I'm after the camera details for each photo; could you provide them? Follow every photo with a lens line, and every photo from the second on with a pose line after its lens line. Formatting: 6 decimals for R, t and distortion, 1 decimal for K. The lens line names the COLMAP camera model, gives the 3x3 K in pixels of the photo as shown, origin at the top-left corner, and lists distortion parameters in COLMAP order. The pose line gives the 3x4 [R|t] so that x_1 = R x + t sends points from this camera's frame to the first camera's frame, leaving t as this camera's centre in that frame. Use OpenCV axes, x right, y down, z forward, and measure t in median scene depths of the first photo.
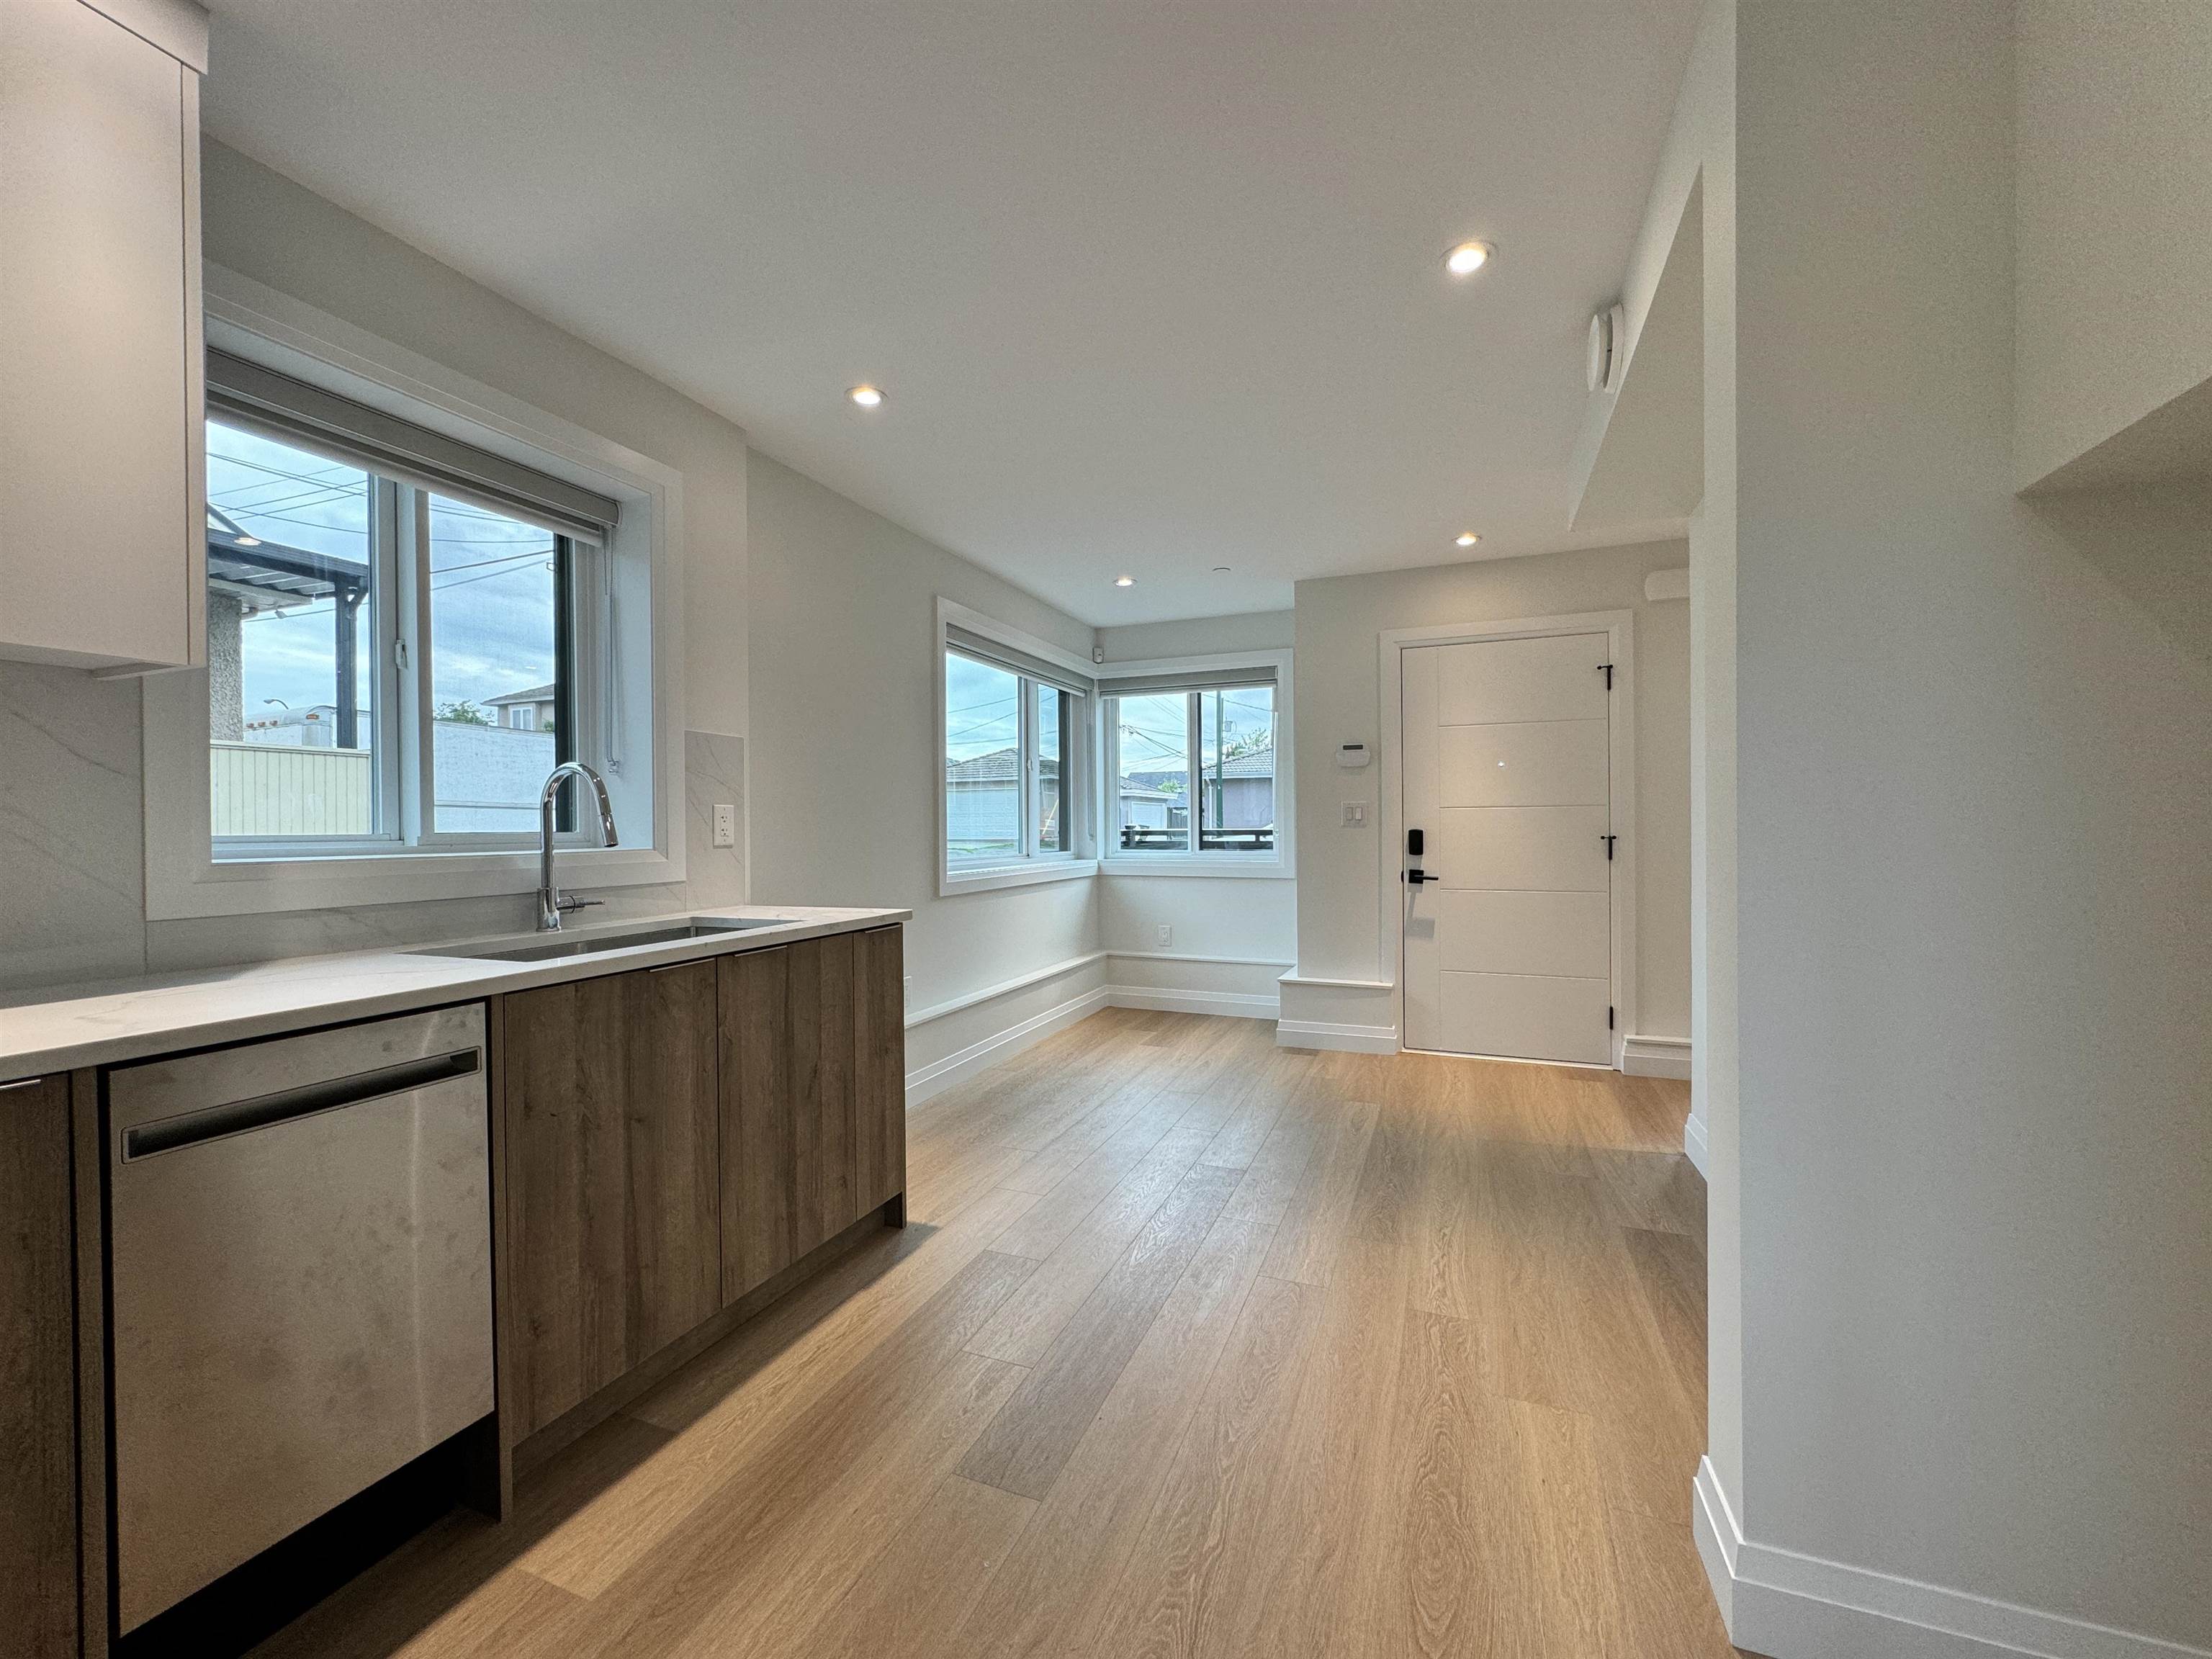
lens RADIAL K [[882.6, 0, 1103.3], [0, 882.6, 829.5], [0, 0, 1]] dist [-0.002435, 0.000391]
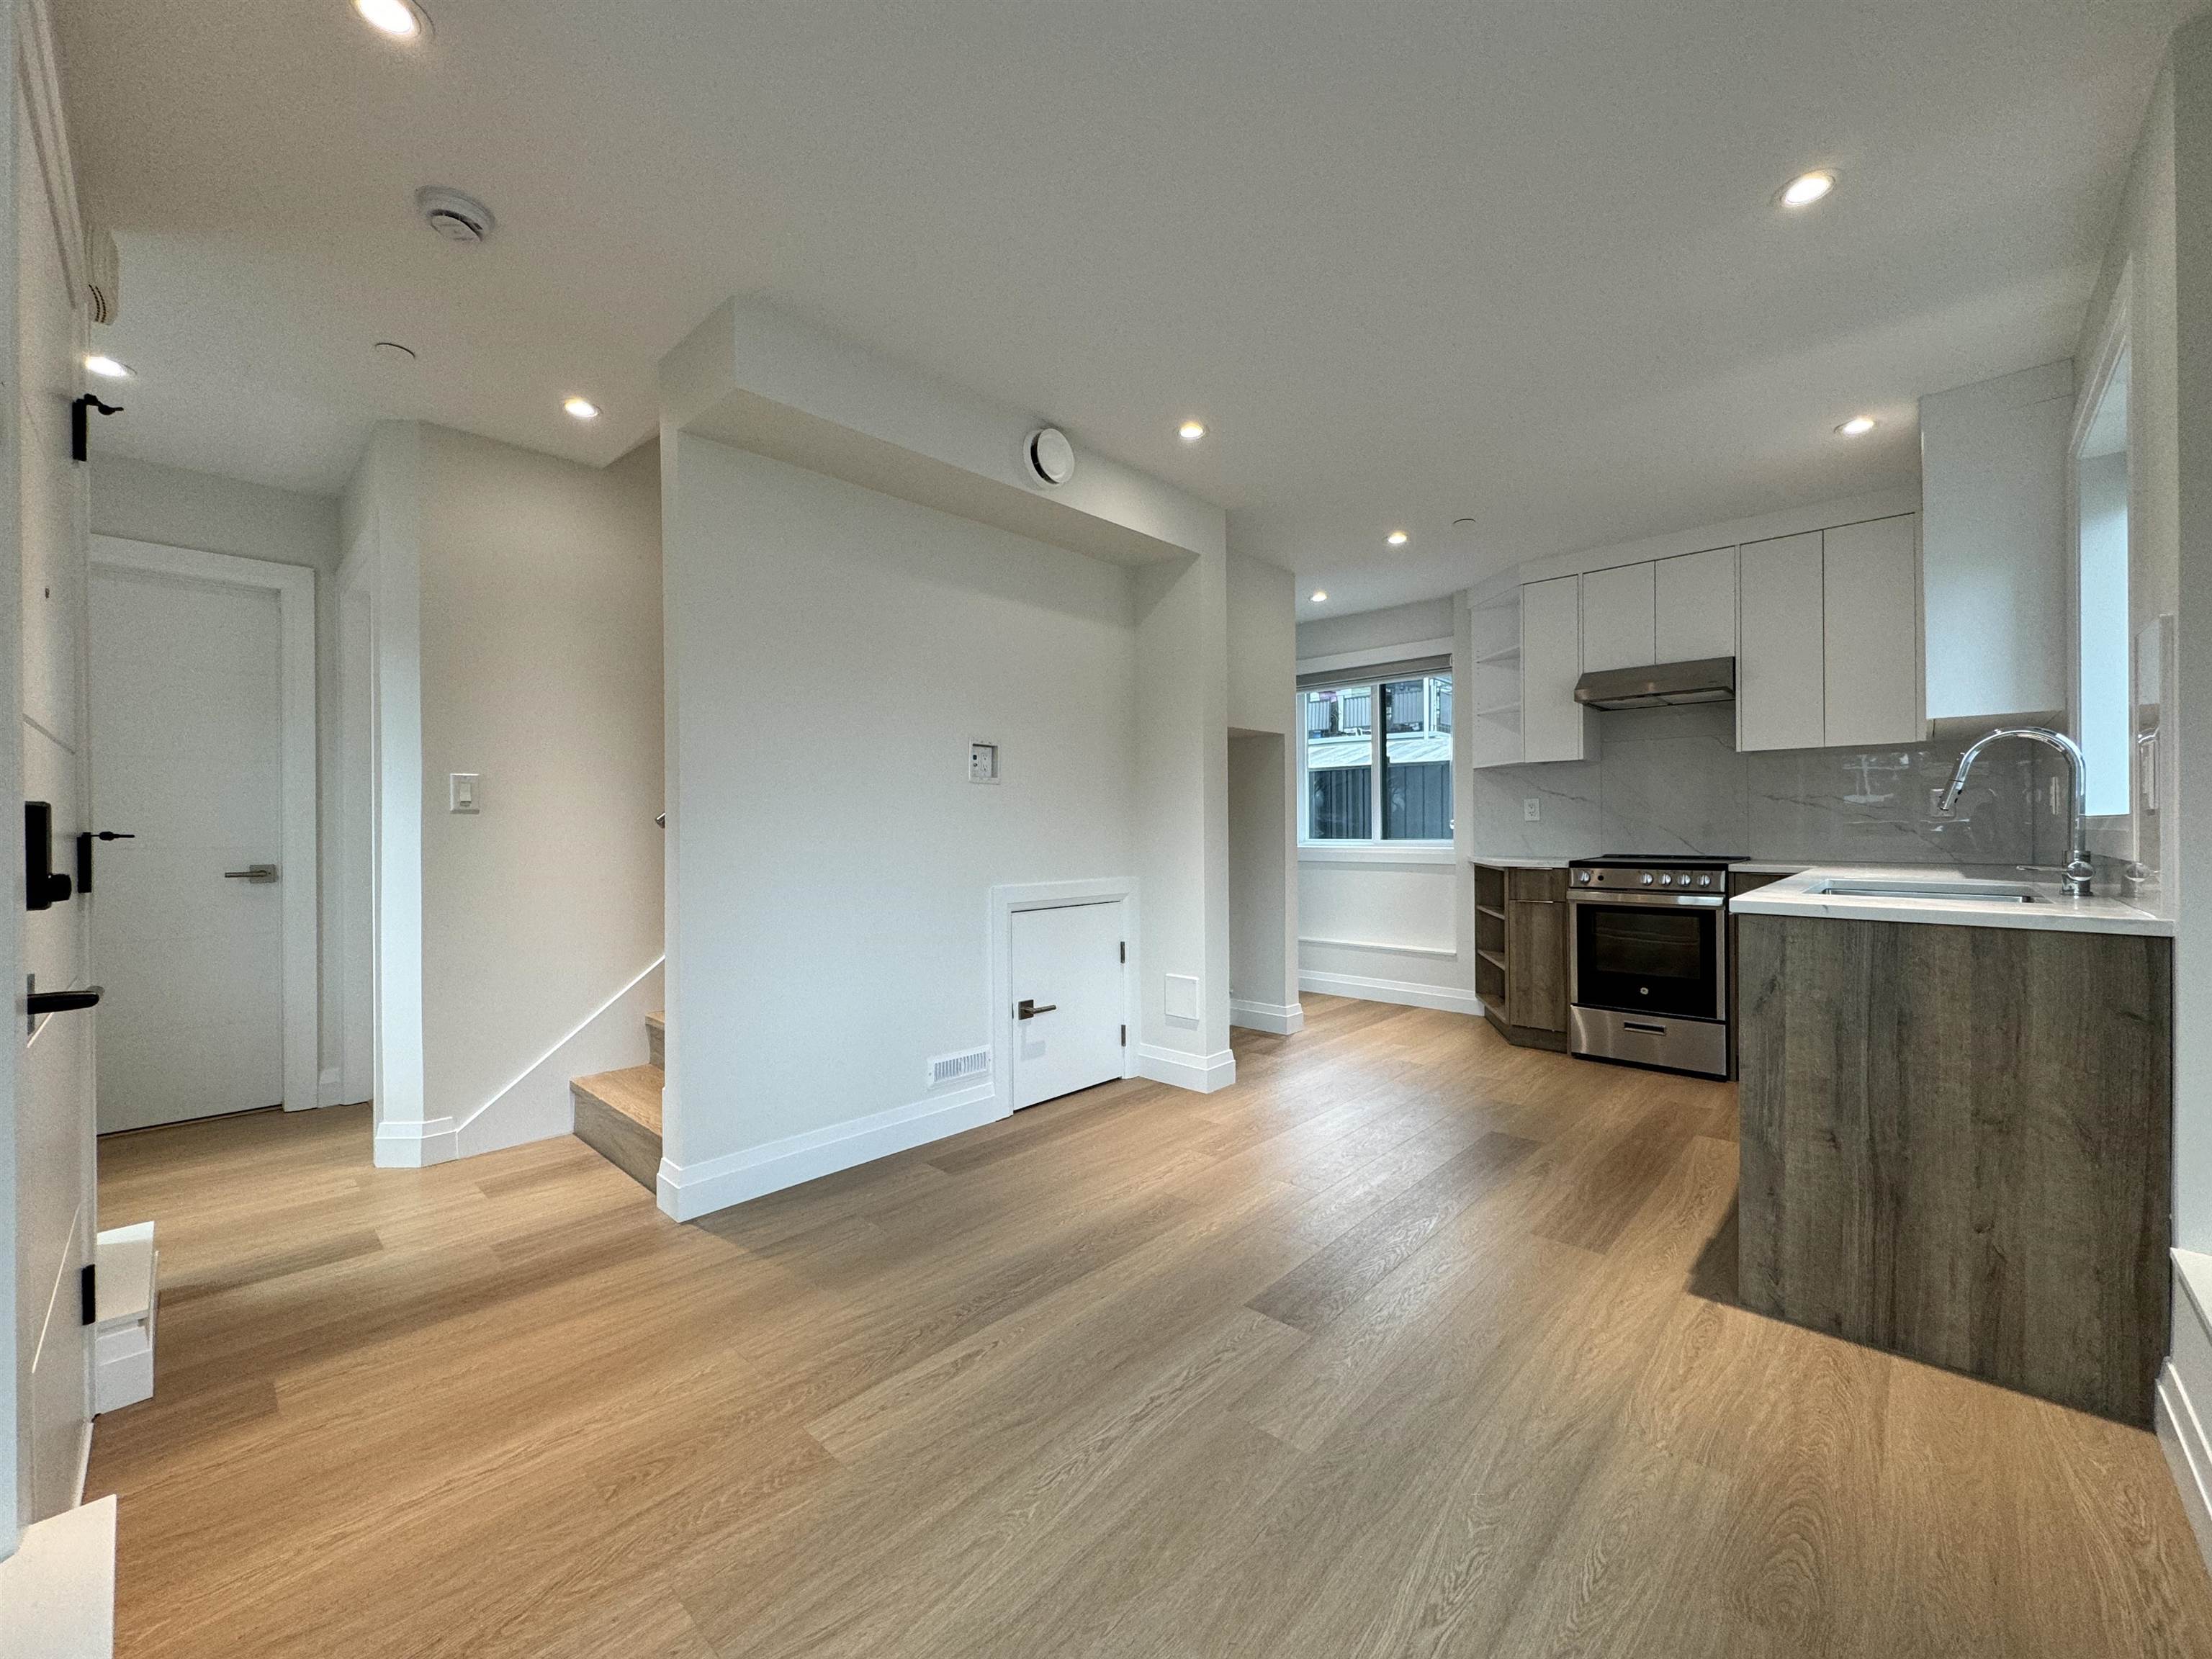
lens RADIAL K [[882.6, 0, 1103.3], [0, 882.6, 829.5], [0, 0, 1]] dist [-0.002435, 0.000391]
pose [[-0.931730, 0.014791, 0.362850, 0.014949], [0.017162, 0.999847, 0.003311, 0.022664], [-0.362746, 0.009312, -0.931842, 2.519881]]
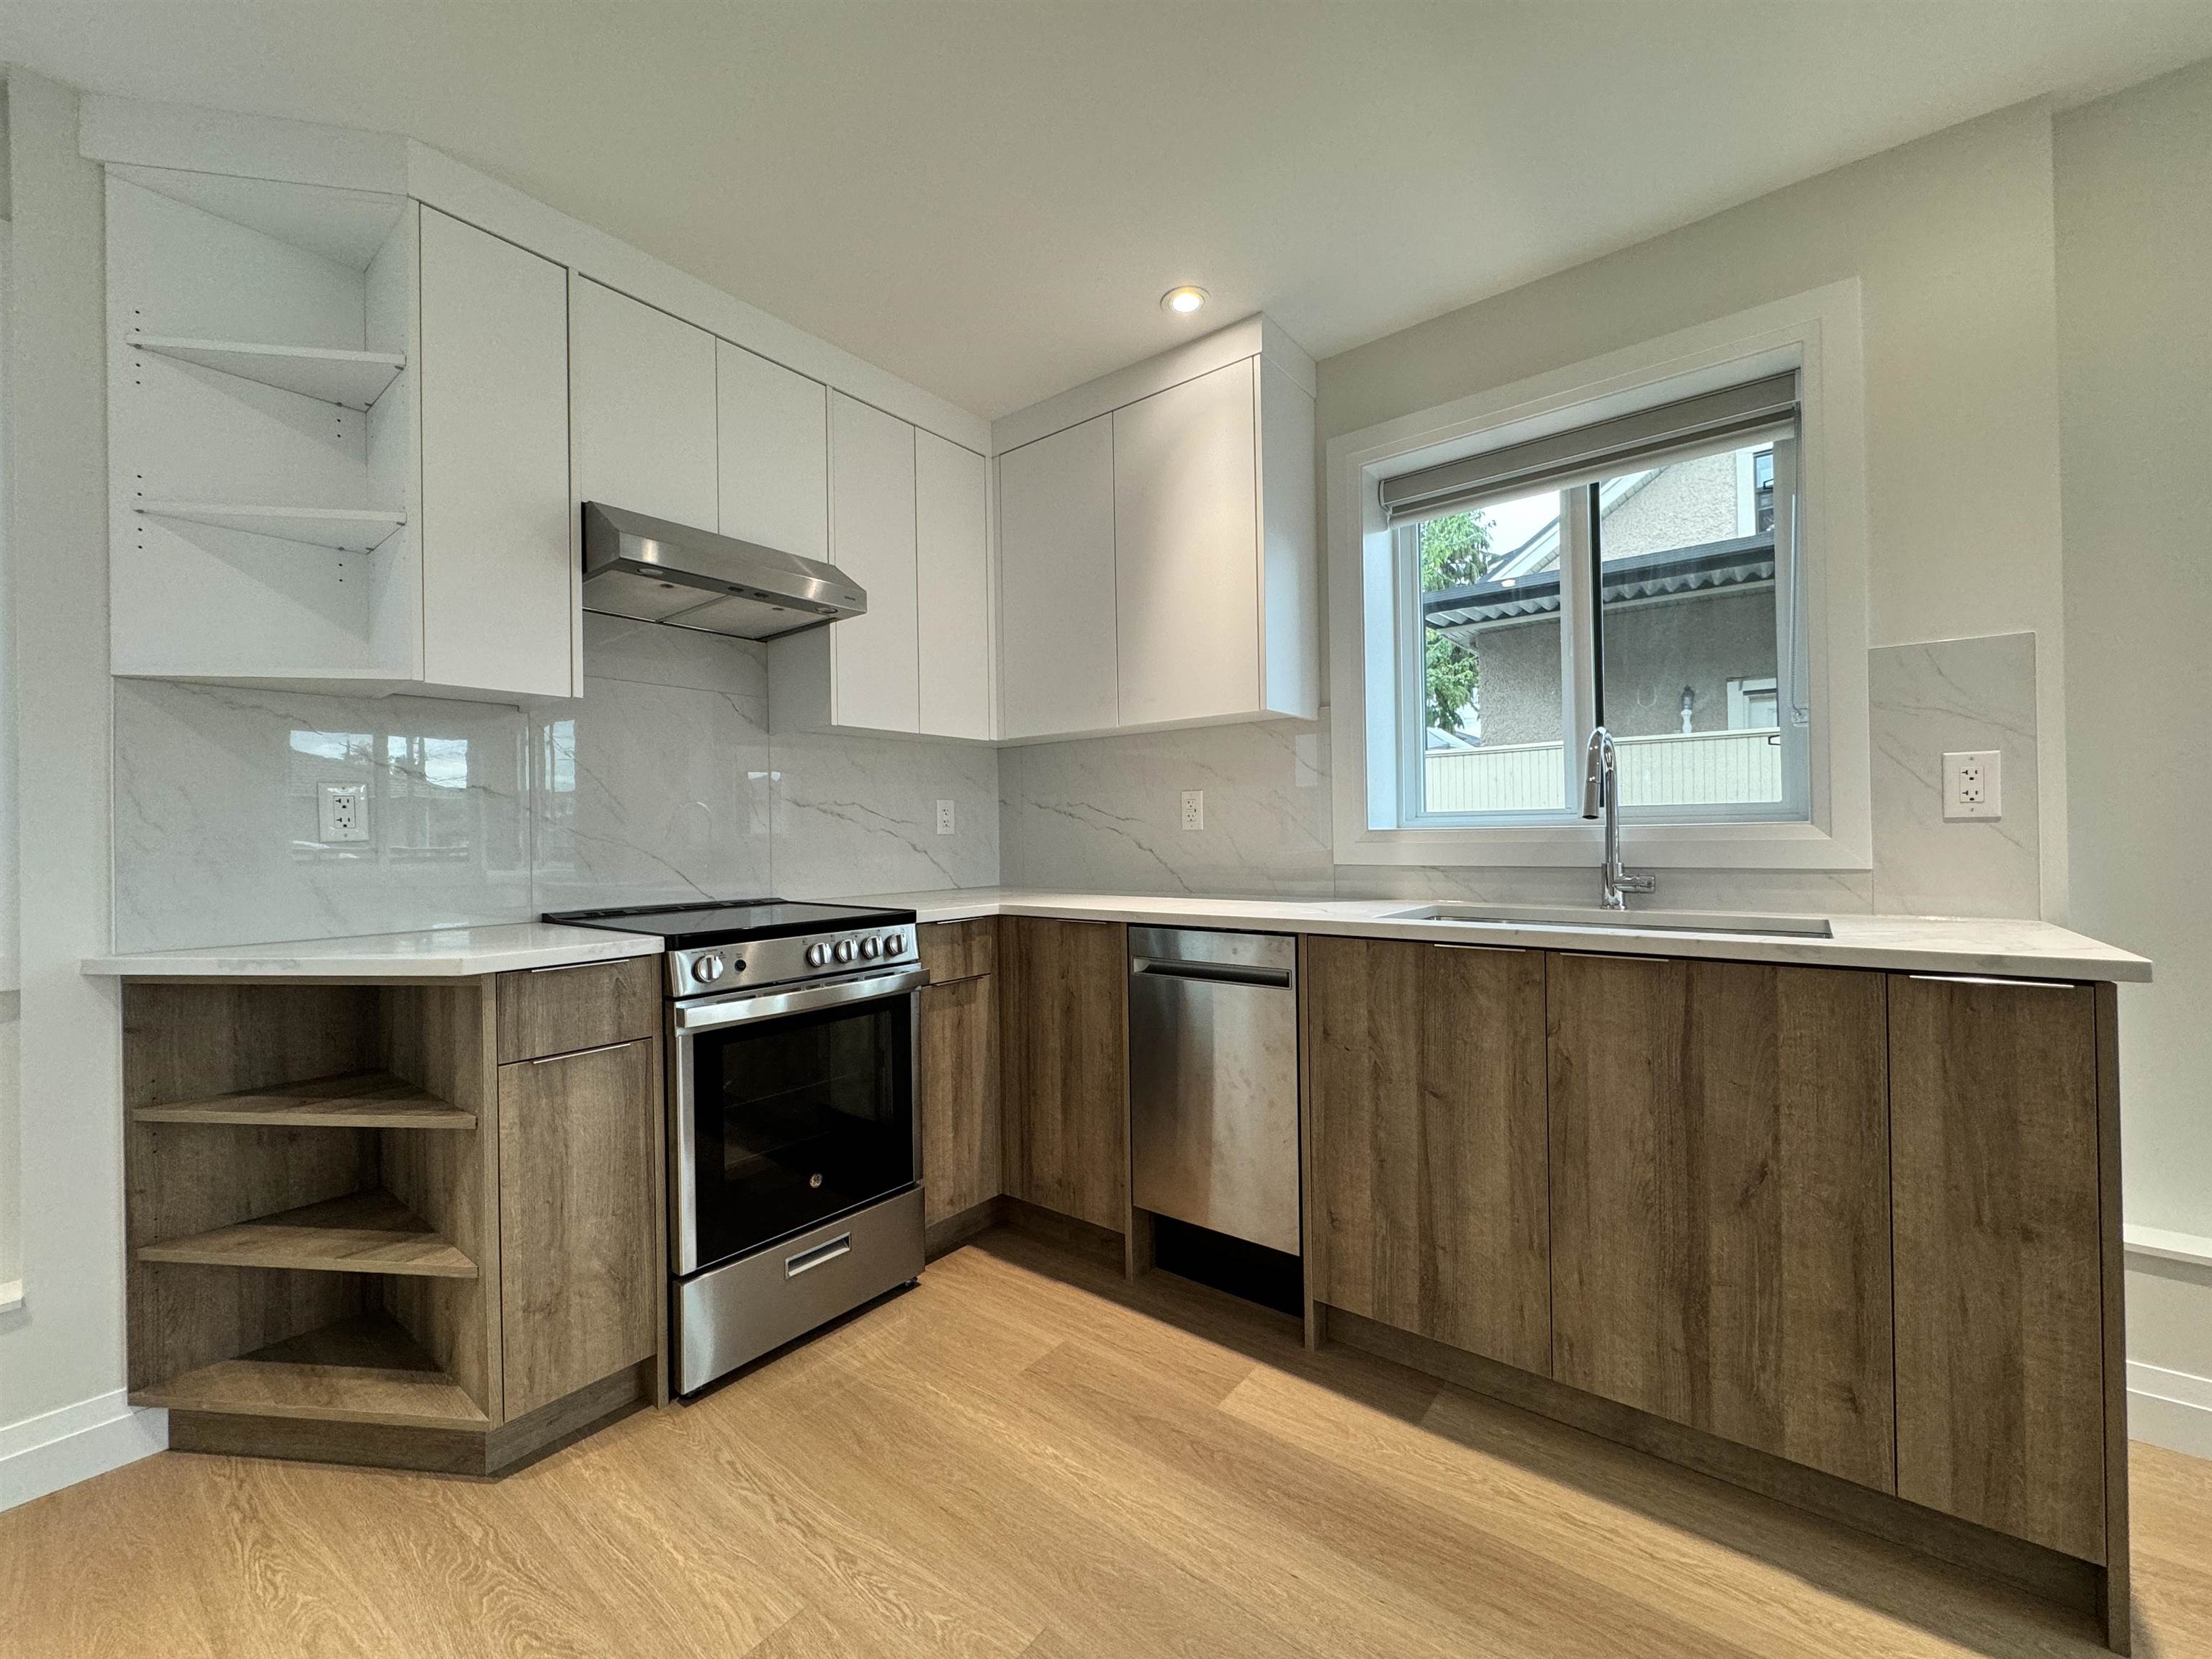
lens RADIAL K [[882.6, 0, 1103.3], [0, 882.6, 829.5], [0, 0, 1]] dist [-0.002435, 0.000391]
pose [[-0.281002, 0.007022, -0.959682, 0.461370], [0.013792, 0.999900, 0.003278, 0.022153], [0.959608, -0.012315, -0.281071, 0.819069]]
